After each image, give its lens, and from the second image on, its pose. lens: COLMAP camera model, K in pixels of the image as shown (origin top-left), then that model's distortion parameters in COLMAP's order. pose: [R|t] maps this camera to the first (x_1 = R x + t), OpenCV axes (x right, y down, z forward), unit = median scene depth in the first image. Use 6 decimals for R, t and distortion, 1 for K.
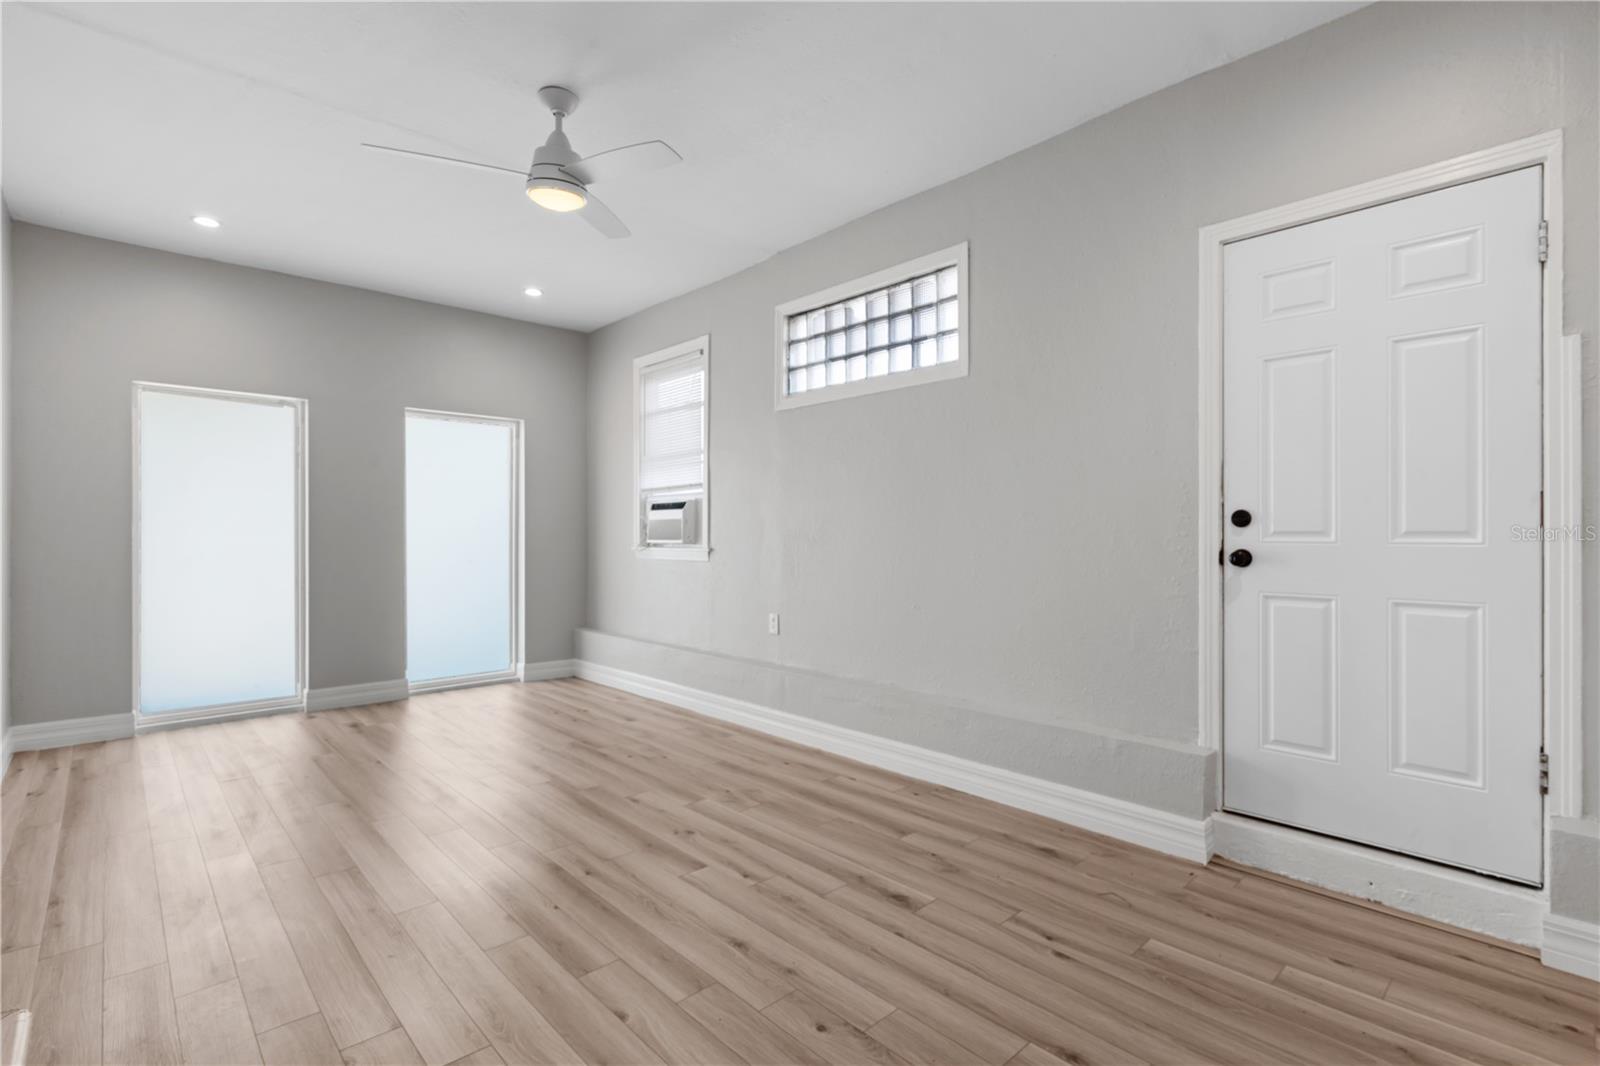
lens RADIAL K [[718.9, 0, 785.9], [0, 718.9, 537.8], [0, 0, 1]] dist [-0.002451, -0.000329]
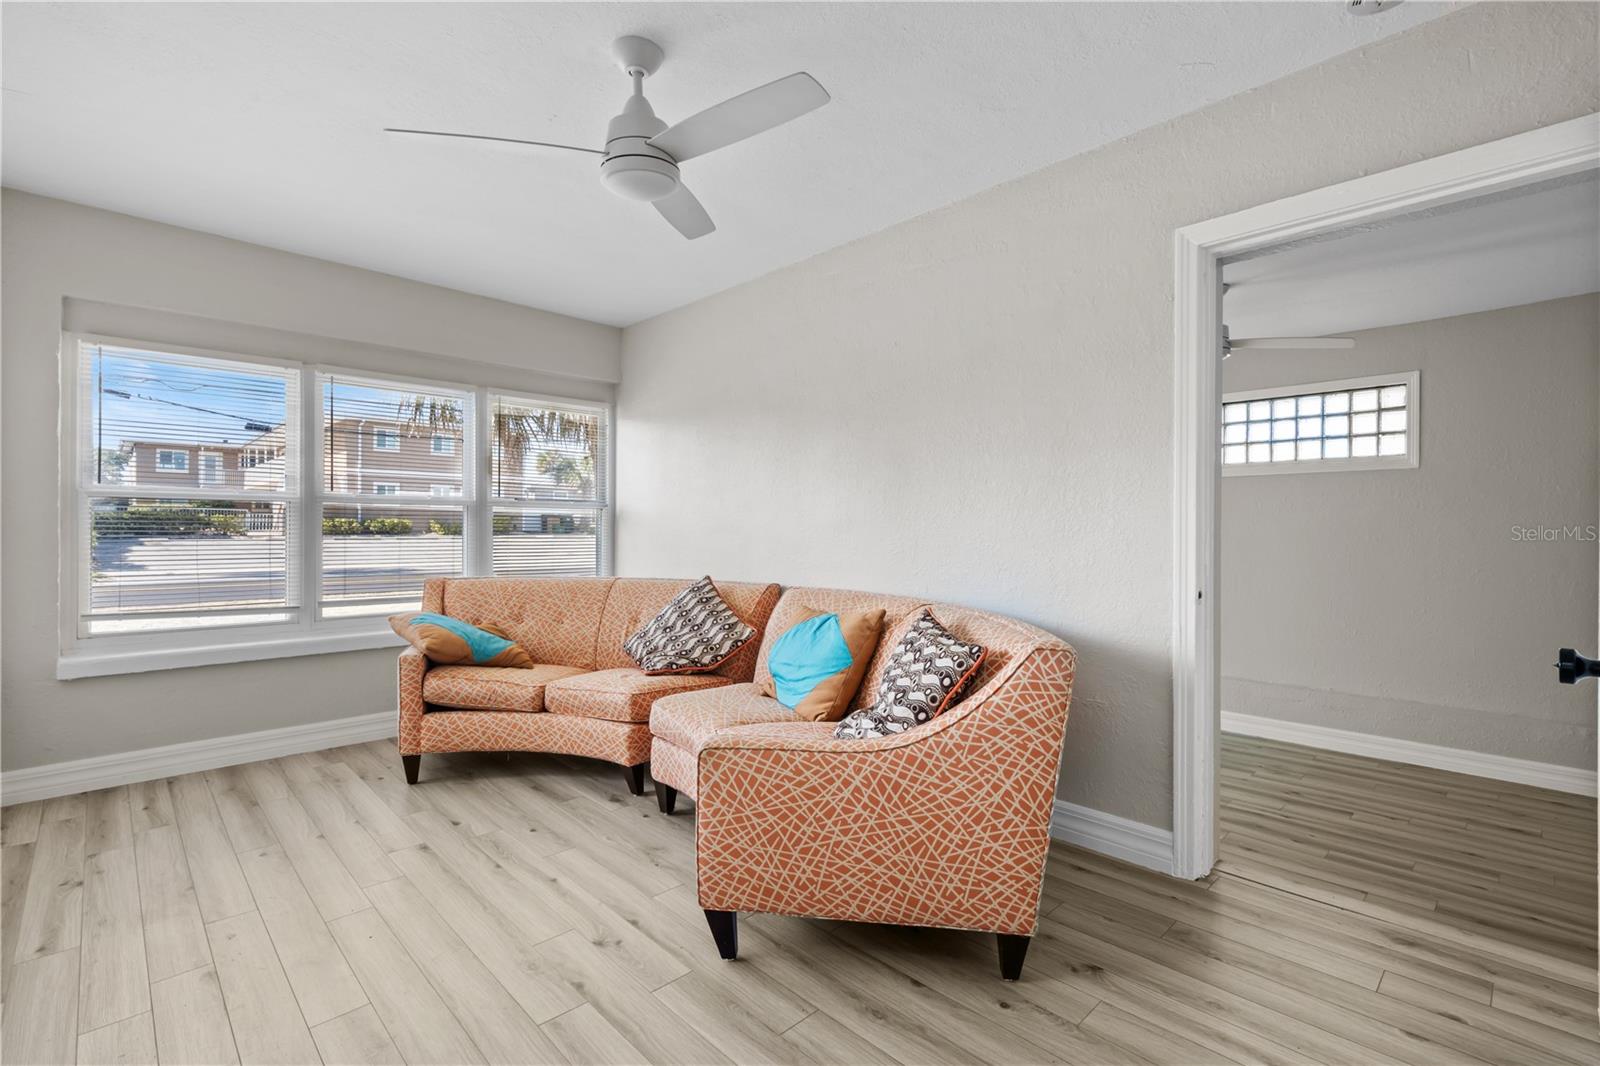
lens RADIAL K [[726.0, 0, 799.3], [0, 726.0, 527.3], [0, 0, 1]] dist [0.000877, -0.000036]
pose [[0.998897, 0.016912, 0.043811, -1.043875], [-0.016860, 0.999857, -0.001546, -0.091783], [-0.043831, 0.000806, 0.999039, -0.361804]]
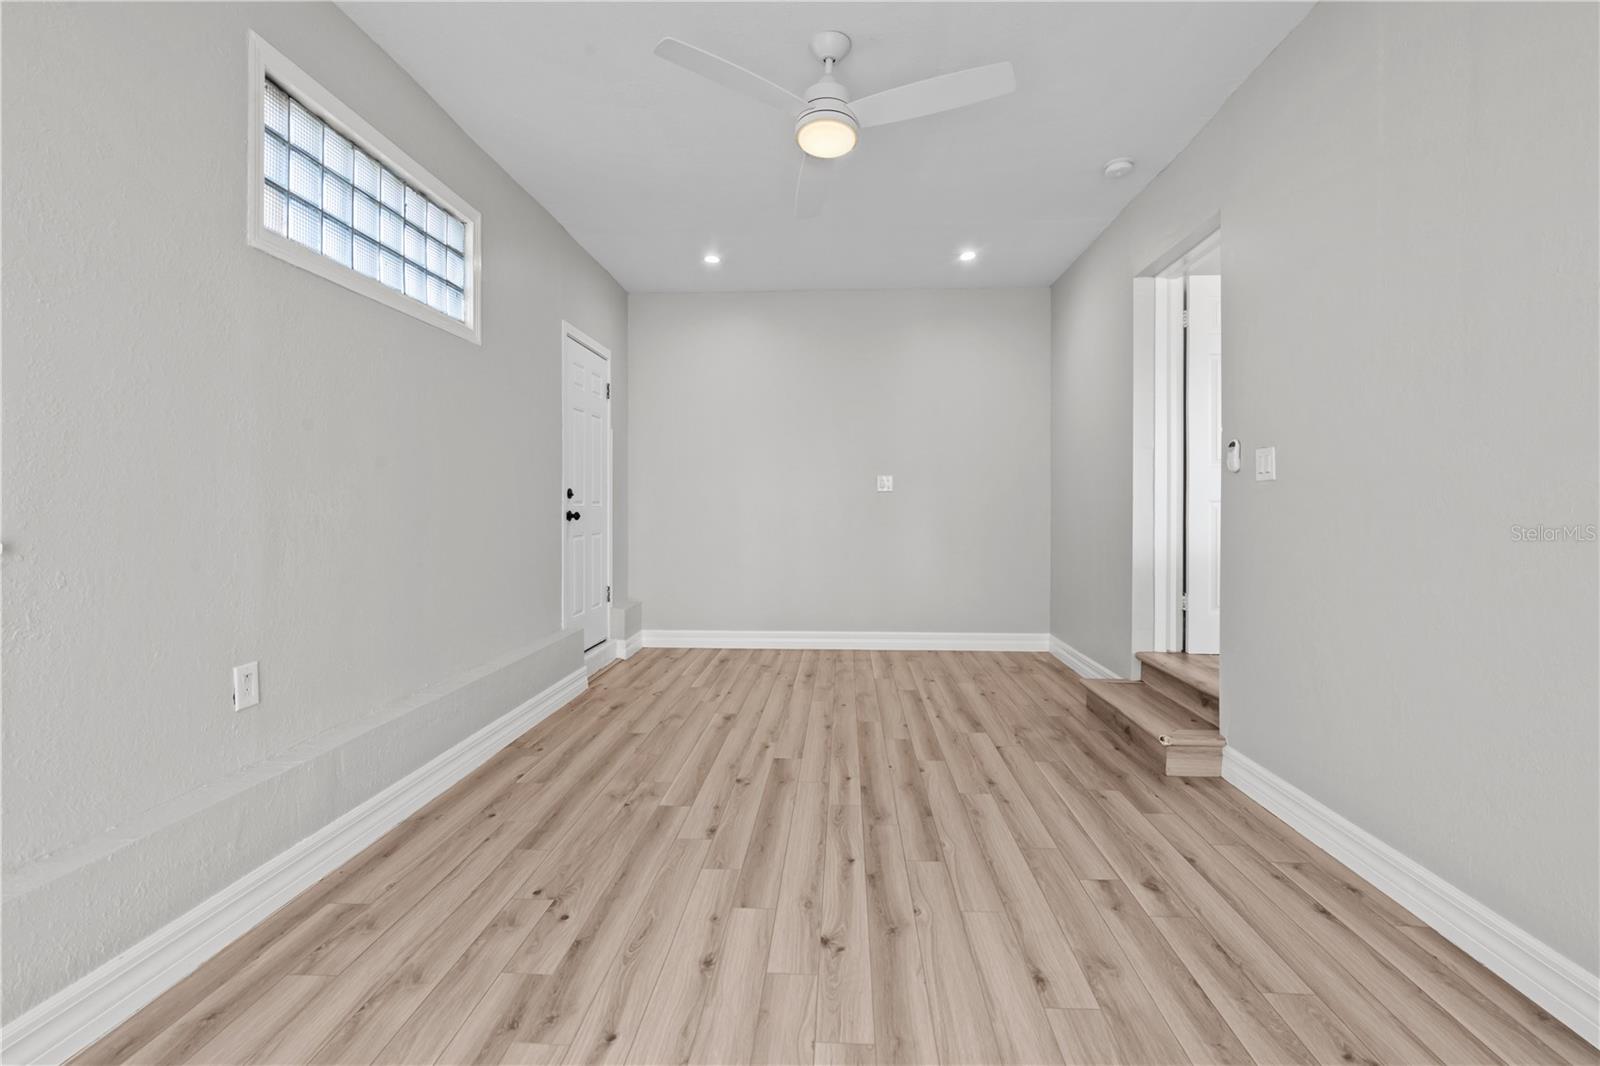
lens RADIAL K [[747.5, 0, 800.3], [0, 747.5, 499.2], [0, 0, 1]] dist [0.000148, -0.000031]
pose [[-0.690715, 0.003999, 0.723116, -0.862928], [0.000978, 0.999989, -0.004596, -0.002406], [-0.723126, -0.002467, -0.690711, 1.467241]]
